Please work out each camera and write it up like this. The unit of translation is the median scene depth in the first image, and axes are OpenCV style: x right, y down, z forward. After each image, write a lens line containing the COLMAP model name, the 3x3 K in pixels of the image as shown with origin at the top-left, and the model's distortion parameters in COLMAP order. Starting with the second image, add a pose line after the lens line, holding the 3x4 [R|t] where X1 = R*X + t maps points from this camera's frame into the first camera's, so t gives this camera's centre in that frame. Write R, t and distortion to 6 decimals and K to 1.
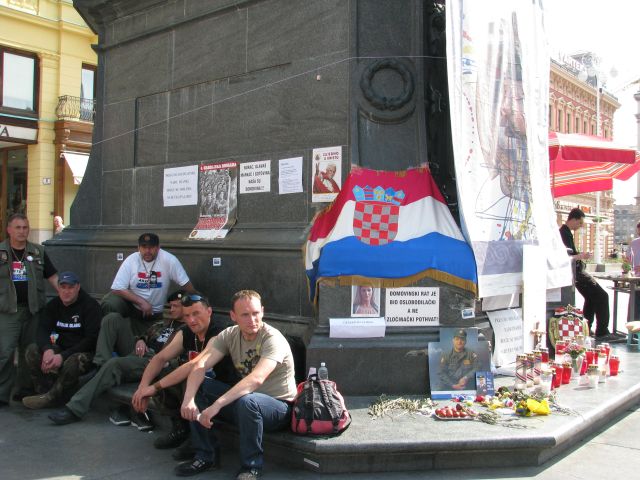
lens RADIAL K [[682.8, 0, 317.7], [0, 682.8, 238.5], [0, 0, 1]] dist [-0.107131, 0.000000]
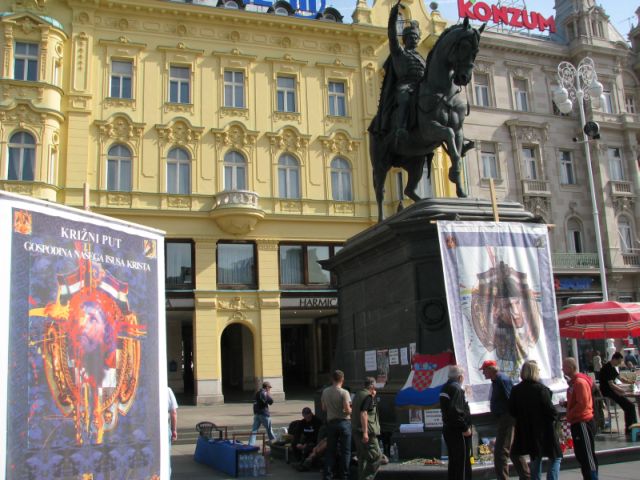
lens RADIAL K [[682.8, 0, 325.0], [0, 682.8, 233.0], [0, 0, 1]] dist [-0.107131, 0.000000]
pose [[0.858997, -0.158940, -0.486685, 0.891119], [0.065863, 0.976999, -0.202816, -0.059011], [0.507726, 0.142164, 0.849708, -1.017777]]
